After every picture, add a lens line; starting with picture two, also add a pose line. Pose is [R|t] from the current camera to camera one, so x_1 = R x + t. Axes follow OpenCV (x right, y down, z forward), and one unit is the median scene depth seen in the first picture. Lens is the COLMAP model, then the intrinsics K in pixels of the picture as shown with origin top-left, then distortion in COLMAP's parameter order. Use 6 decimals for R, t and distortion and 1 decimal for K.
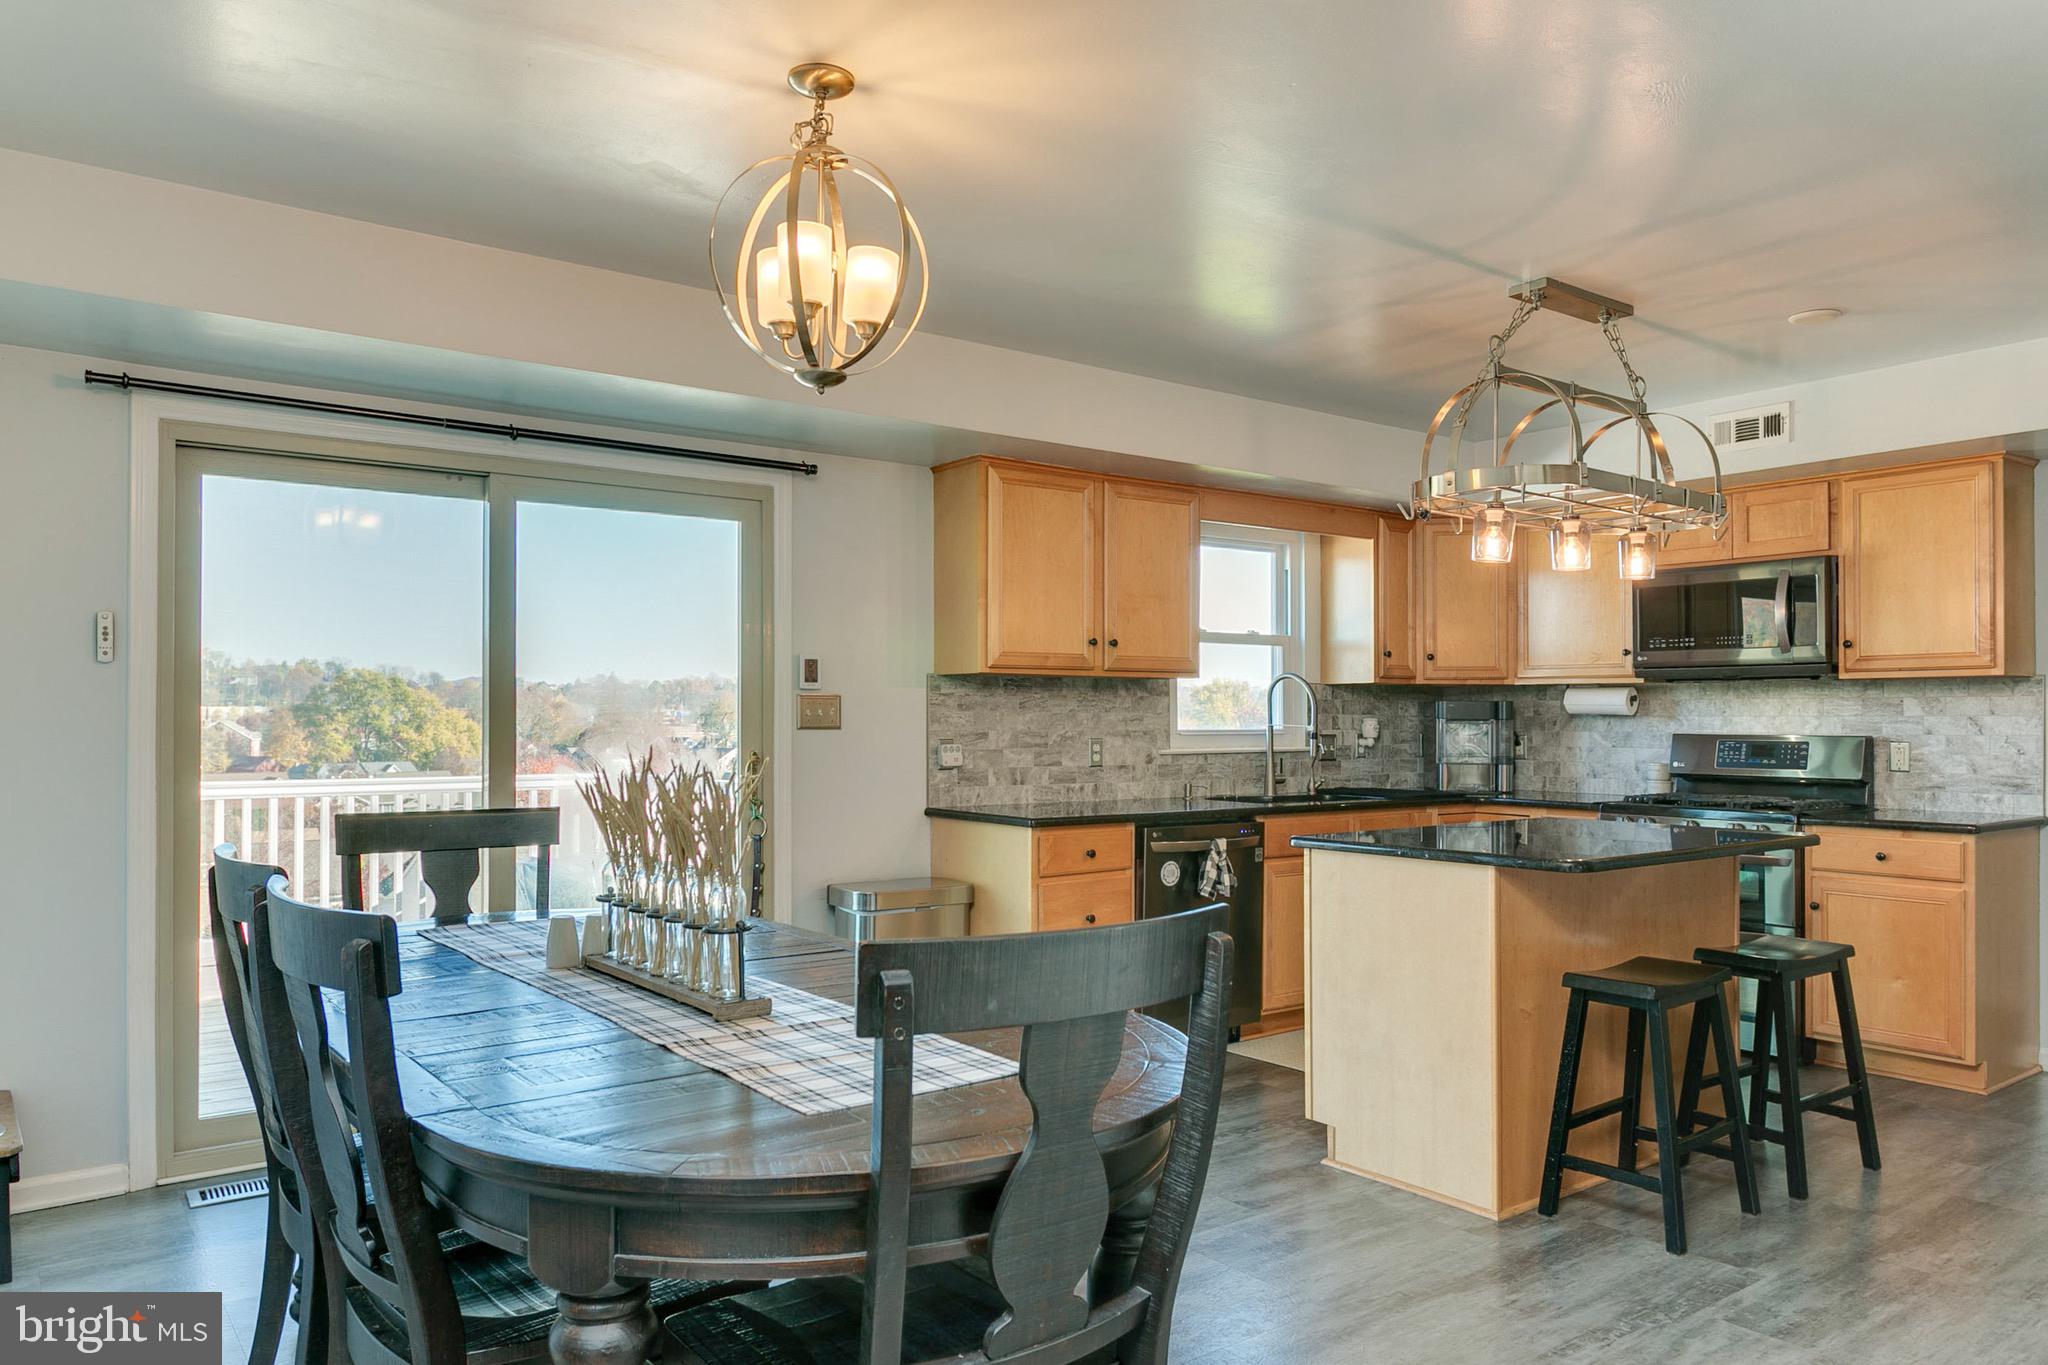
lens RADIAL K [[1386.5, 0, 1027.2], [0, 1386.5, 712.4], [0, 0, 1]] dist [0.000474, 0.000809]
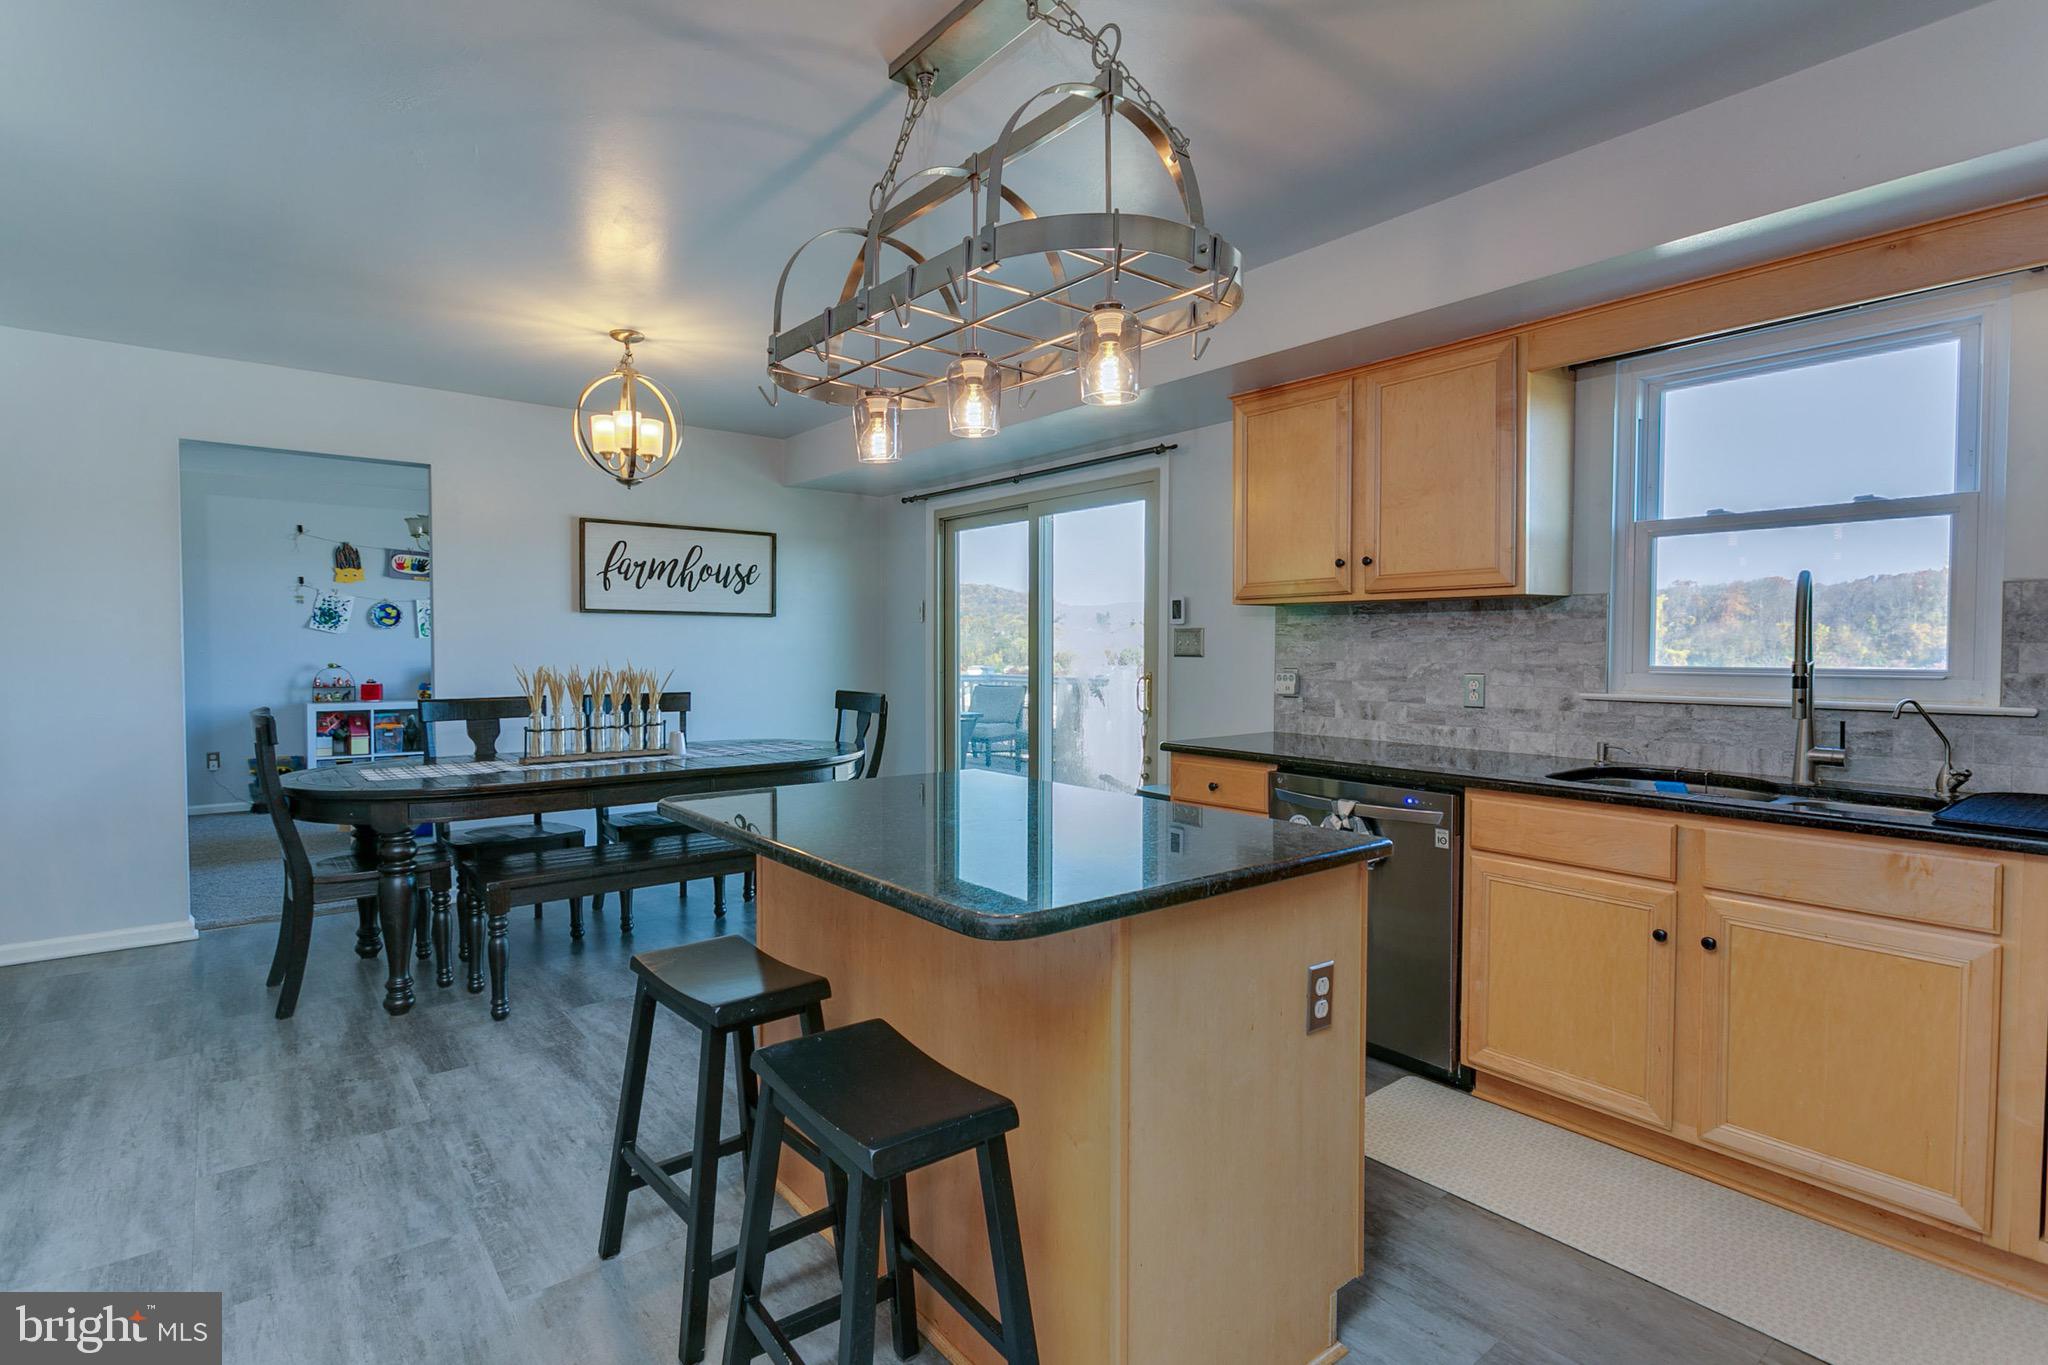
lens RADIAL K [[998.1, 0, 1023.8], [0, 998.1, 677.3], [0, 0, 1]] dist [0.001858, 0.000322]
pose [[0.027539, 0.032180, -0.999103, 0.674599], [0.002769, 0.999475, 0.032268, 0.001394], [0.999617, -0.003655, 0.027436, 0.766145]]
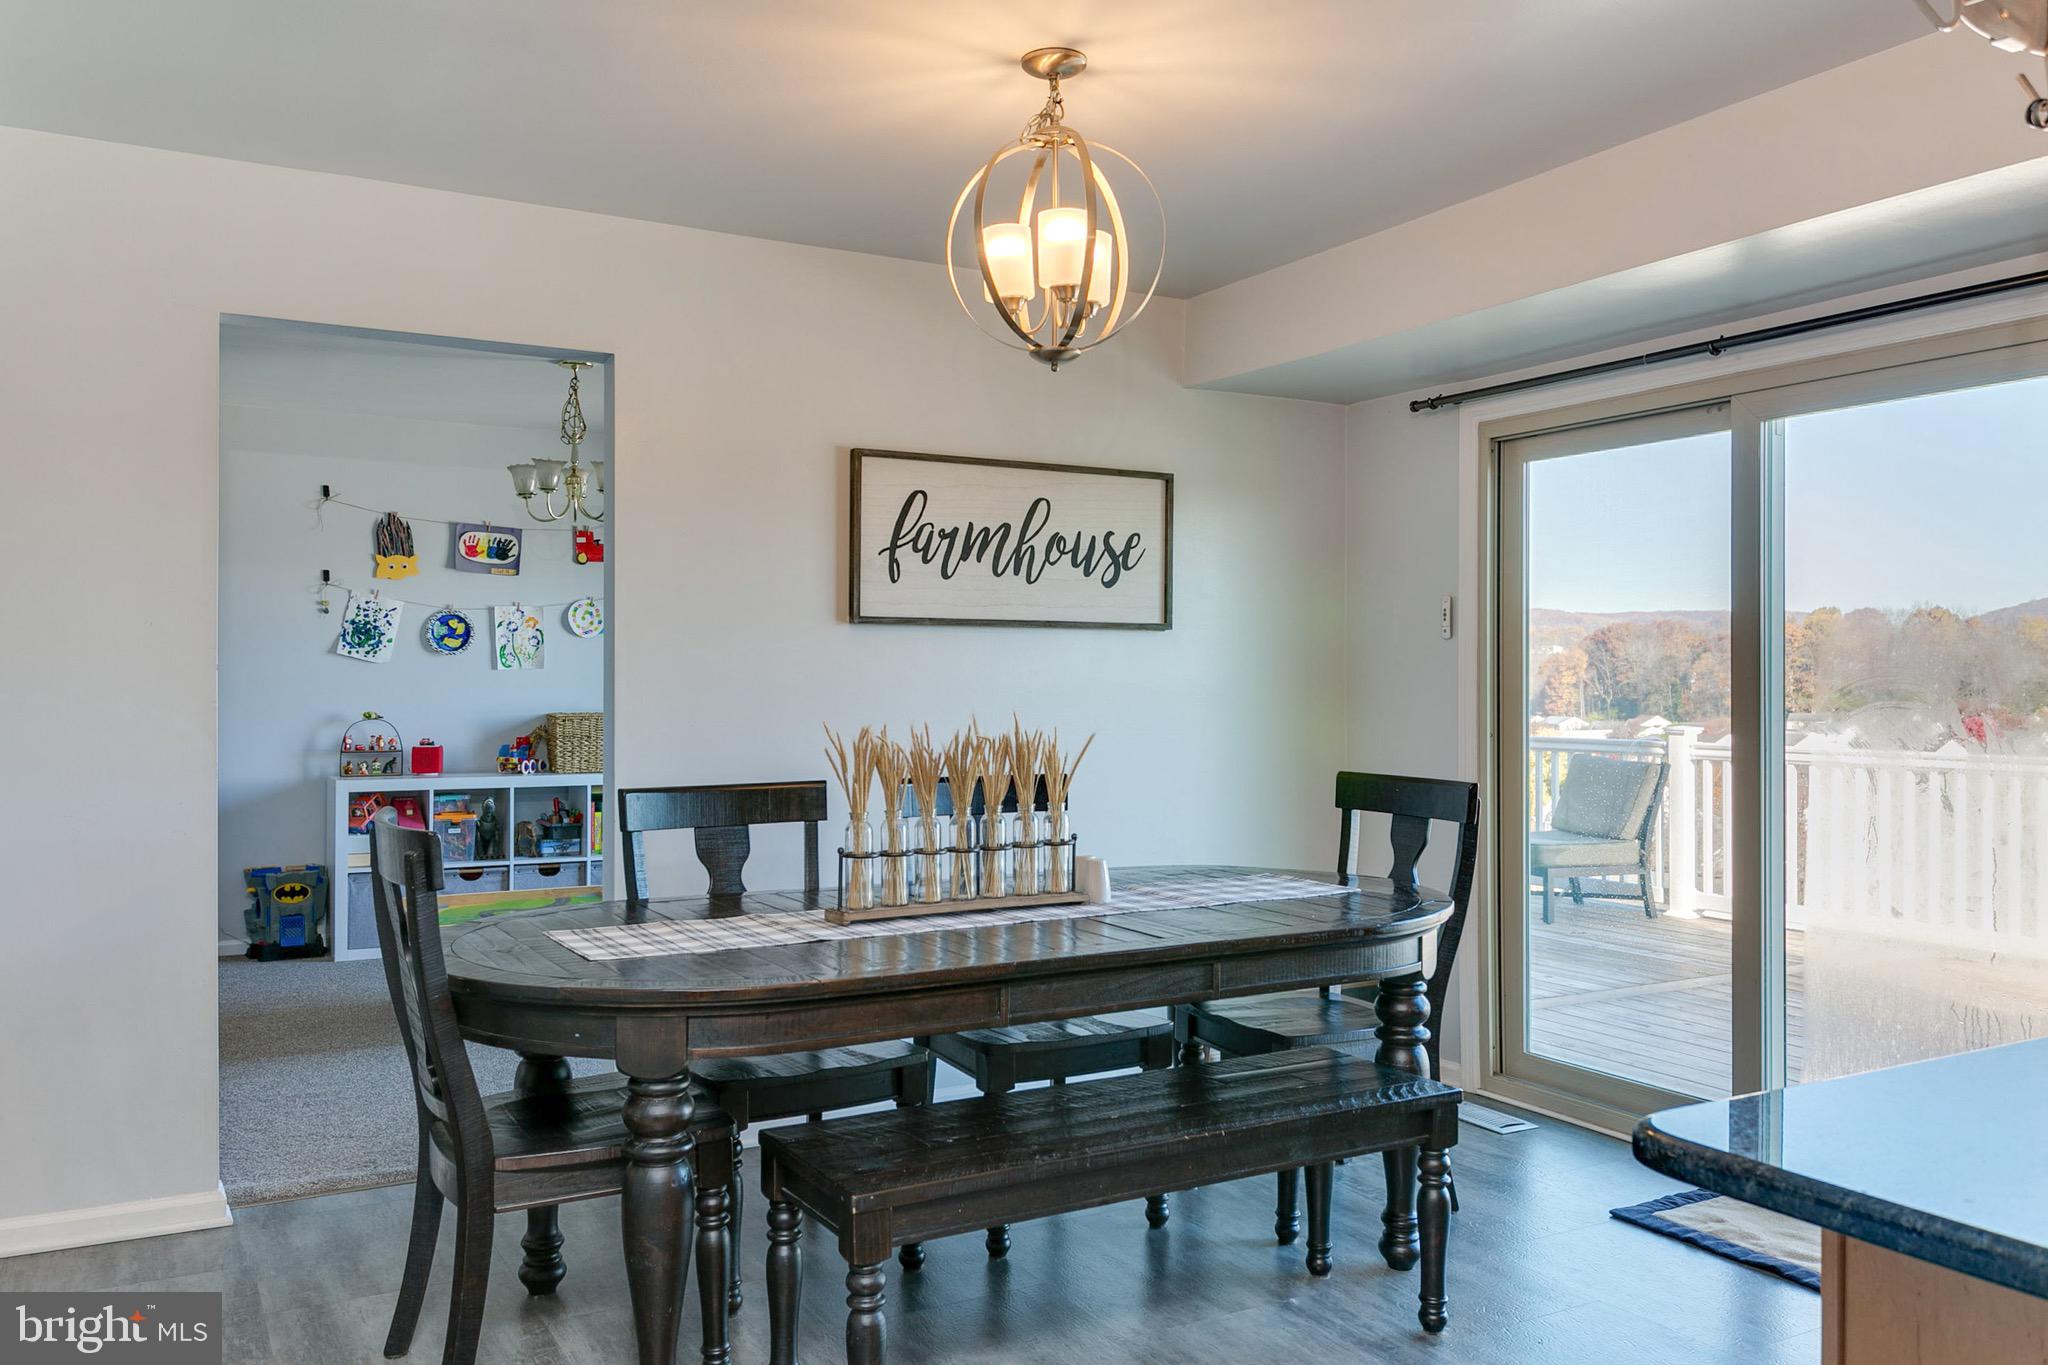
lens RADIAL K [[1584.8, 0, 1024.0], [0, 1584.8, 682.5], [0, 0, 1]] dist [0.005070, -0.002393]
pose [[-0.136164, 0.003430, -0.990680, 0.500909], [0.004058, 0.999988, 0.002904, -0.002543], [0.990678, -0.003625, -0.136176, 0.563261]]
